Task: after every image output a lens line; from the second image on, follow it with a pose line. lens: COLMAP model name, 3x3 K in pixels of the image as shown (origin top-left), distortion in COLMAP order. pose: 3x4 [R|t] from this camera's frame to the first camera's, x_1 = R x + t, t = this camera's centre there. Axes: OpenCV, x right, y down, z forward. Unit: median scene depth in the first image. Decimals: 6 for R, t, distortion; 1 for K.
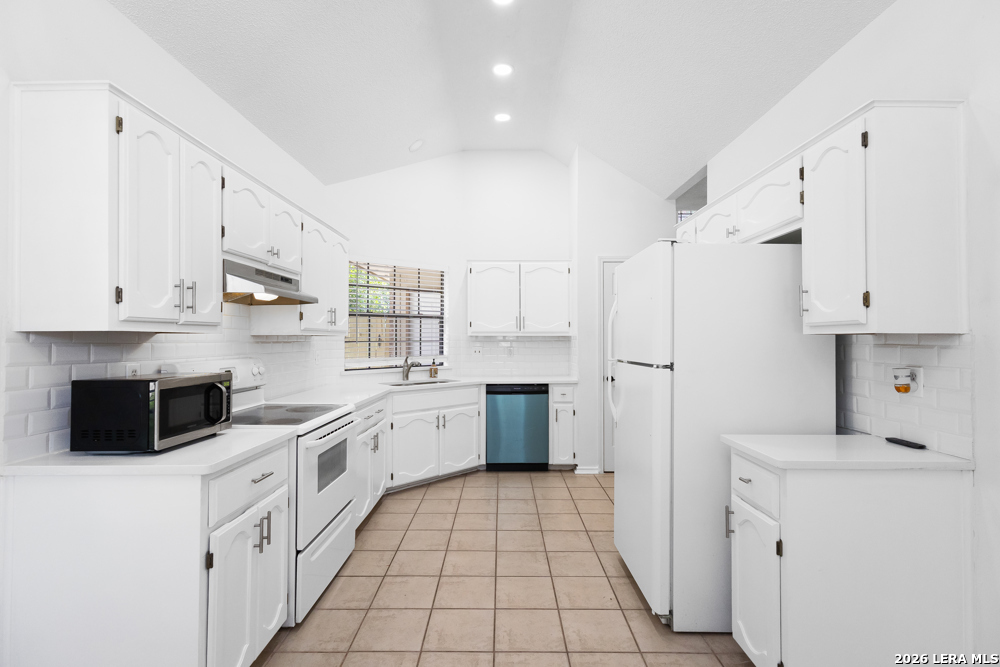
lens RADIAL K [[466.8, 0, 500.0], [0, 466.8, 333.5], [0, 0, 1]] dist [-0.002266, 0.001408]
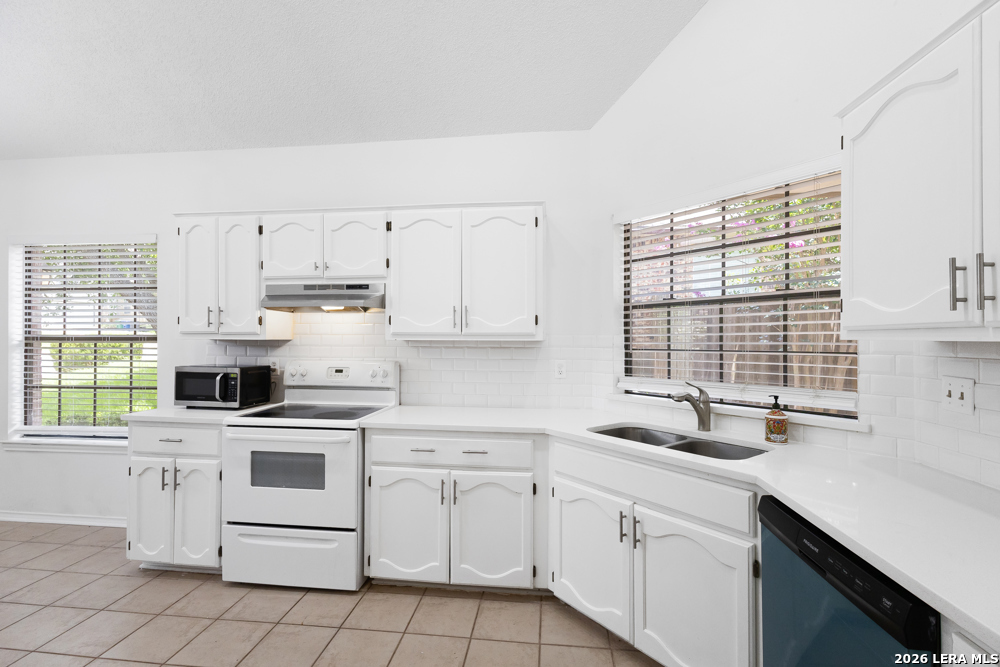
lens RADIAL K [[466.8, 0, 500.0], [0, 466.8, 333.5], [0, 0, 1]] dist [-0.002266, 0.001408]
pose [[-0.109389, -0.003816, -0.993992, 0.397827], [0.010261, 0.999935, -0.004968, -0.002669], [0.993946, -0.010743, -0.109343, 1.065457]]
